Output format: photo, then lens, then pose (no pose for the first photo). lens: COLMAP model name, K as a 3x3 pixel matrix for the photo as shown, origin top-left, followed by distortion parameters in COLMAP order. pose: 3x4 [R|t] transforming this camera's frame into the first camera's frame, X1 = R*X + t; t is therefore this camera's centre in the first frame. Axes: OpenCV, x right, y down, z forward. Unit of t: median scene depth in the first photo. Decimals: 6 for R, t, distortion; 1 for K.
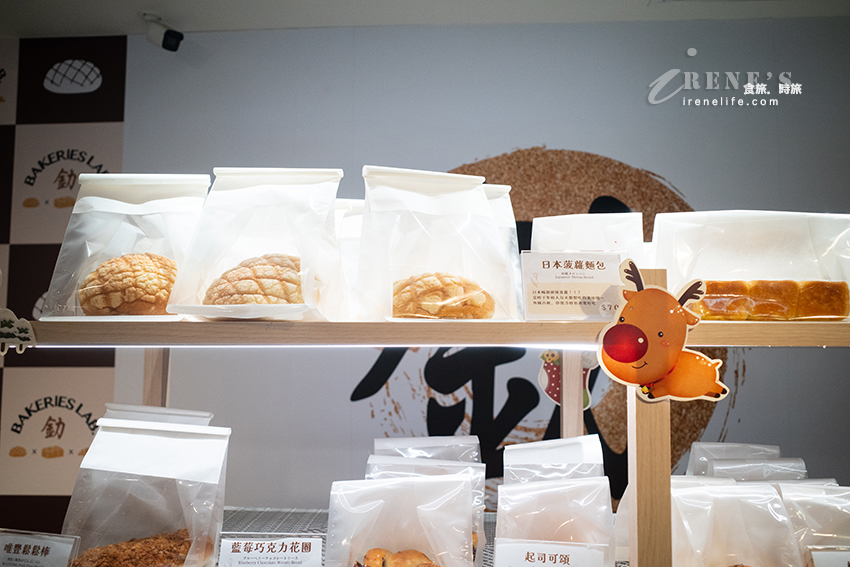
lens RADIAL K [[685.9, 0, 427.4], [0, 685.9, 291.2], [0, 0, 1]] dist [-0.061859, 0.066711]
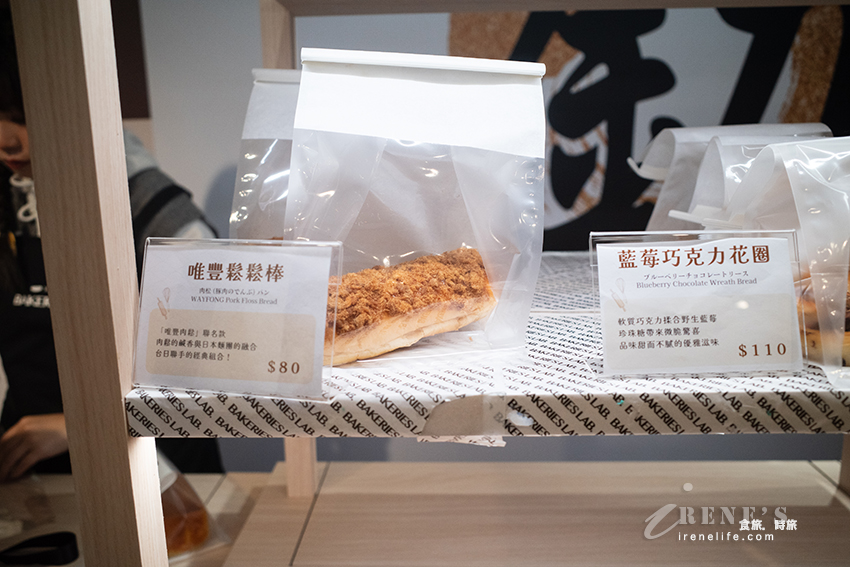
lens RADIAL K [[685.9, 0, 423.5], [0, 685.9, 297.3], [0, 0, 1]] dist [-0.061859, 0.066711]
pose [[0.999557, -0.026348, 0.013807, -0.438219], [0.021250, 0.957271, 0.288412, 0.243579], [-0.020816, -0.287991, 0.957407, 0.474697]]
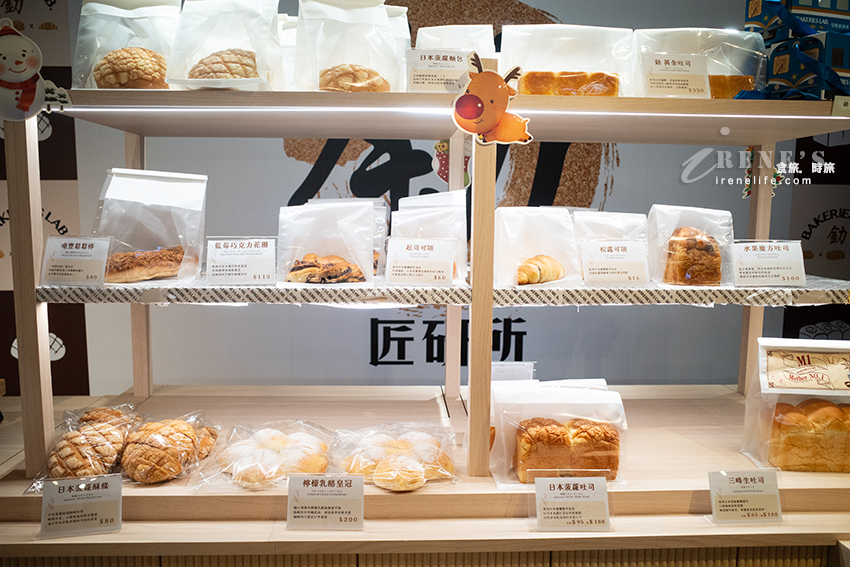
lens RADIAL K [[685.9, 0, 424.3], [0, 685.9, 290.7], [0, 0, 1]] dist [-0.061859, 0.066711]
pose [[0.995820, -0.006575, 0.091100, 0.038199], [-0.011962, 0.979426, 0.201447, 0.158788], [-0.090550, -0.201695, 0.975254, -0.543927]]
